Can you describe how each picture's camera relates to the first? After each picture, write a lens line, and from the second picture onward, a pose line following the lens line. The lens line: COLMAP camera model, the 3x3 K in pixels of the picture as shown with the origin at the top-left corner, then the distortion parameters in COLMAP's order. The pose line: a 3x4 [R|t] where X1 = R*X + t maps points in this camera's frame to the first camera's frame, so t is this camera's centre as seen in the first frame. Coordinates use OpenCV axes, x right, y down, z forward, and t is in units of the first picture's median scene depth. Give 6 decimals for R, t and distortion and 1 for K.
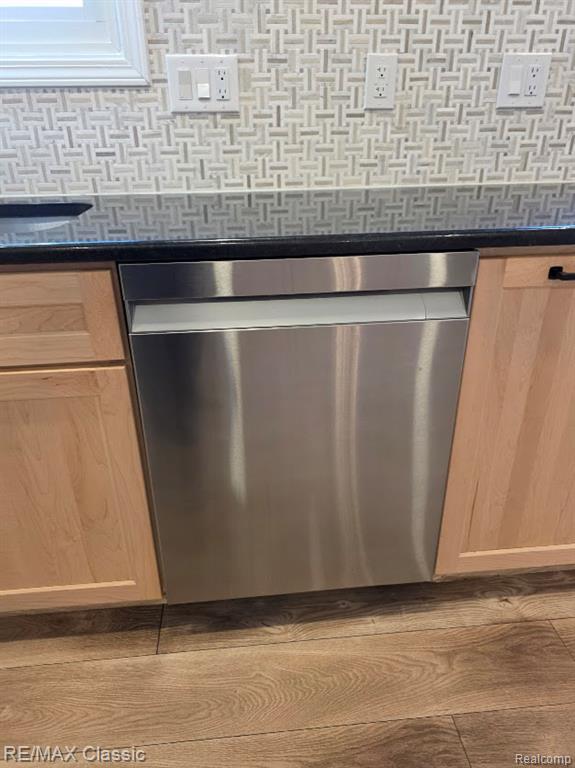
lens RADIAL K [[514.6, 0, 277.6], [0, 514.6, 374.9], [0, 0, 1]] dist [0.054155, -0.049645]
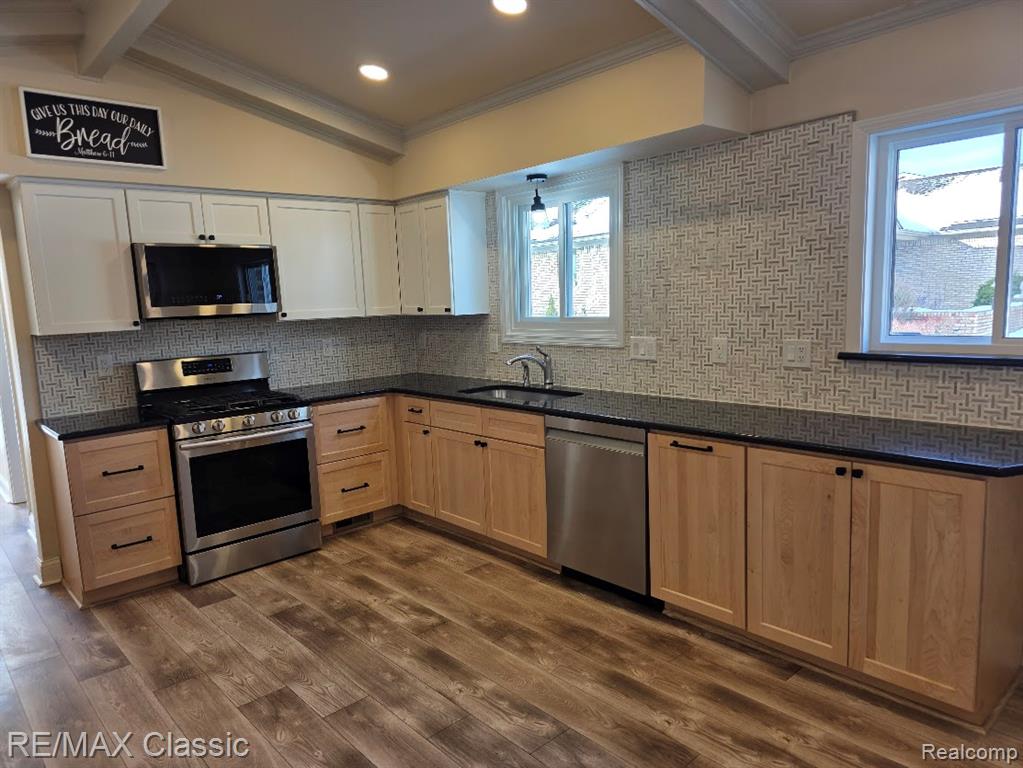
lens RADIAL K [[685.5, 0, 510.7], [0, 685.5, 388.7], [0, 0, 1]] dist [0.054155, -0.049645]
pose [[0.611708, 0.096956, -0.785120, 1.747971], [-0.319268, 0.938303, -0.132877, 0.157192], [0.723797, 0.331945, 0.604922, -1.062042]]
